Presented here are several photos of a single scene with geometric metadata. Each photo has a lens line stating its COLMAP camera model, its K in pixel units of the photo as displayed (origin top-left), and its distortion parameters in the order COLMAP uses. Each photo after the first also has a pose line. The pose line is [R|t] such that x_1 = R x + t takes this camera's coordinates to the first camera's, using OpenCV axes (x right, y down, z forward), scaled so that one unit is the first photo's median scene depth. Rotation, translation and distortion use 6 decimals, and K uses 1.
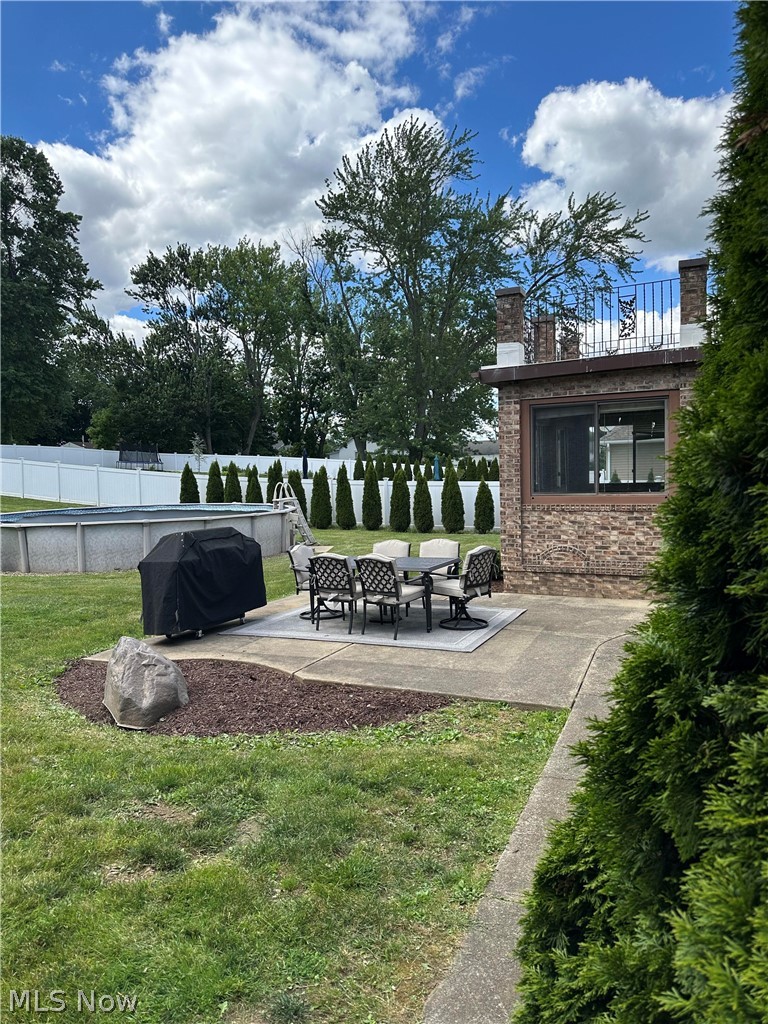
lens RADIAL K [[704.5, 0, 383.6], [0, 704.5, 518.3], [0, 0, 1]] dist [0.150094, -0.288643]
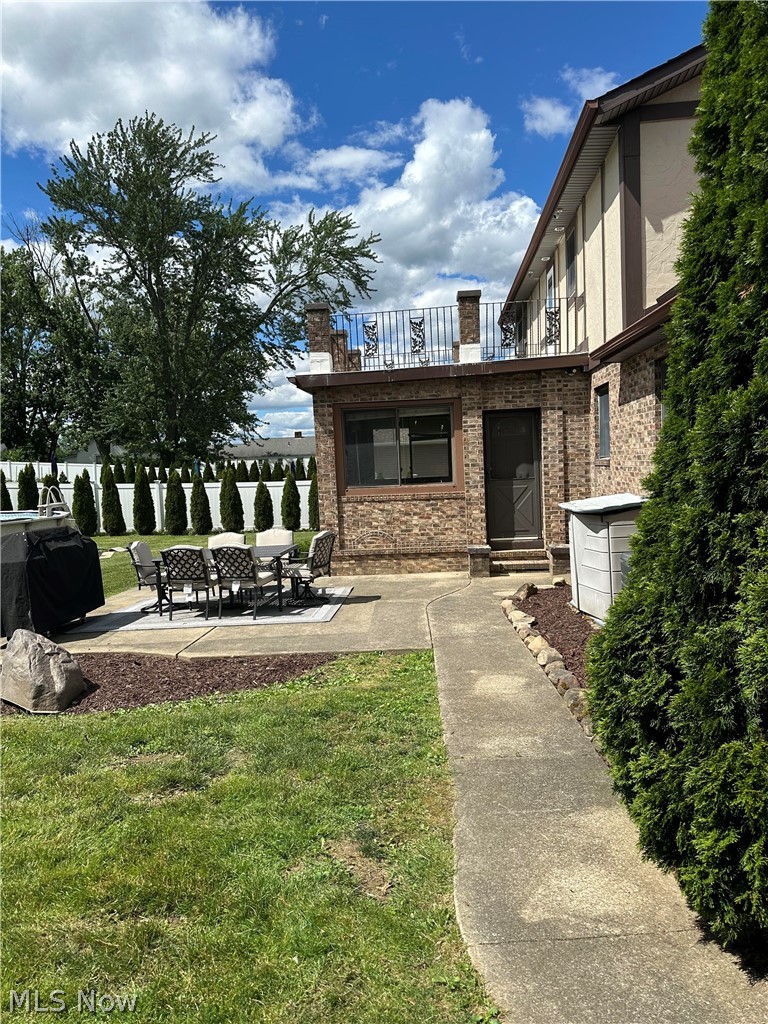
lens RADIAL K [[702.9, 0, 381.6], [0, 702.9, 517.9], [0, 0, 1]] dist [0.110514, -0.159759]
pose [[0.937964, -0.040945, 0.344306, -0.137884], [0.042815, 0.999081, 0.002175, 0.016429], [-0.344078, 0.012701, 0.938855, -0.080414]]
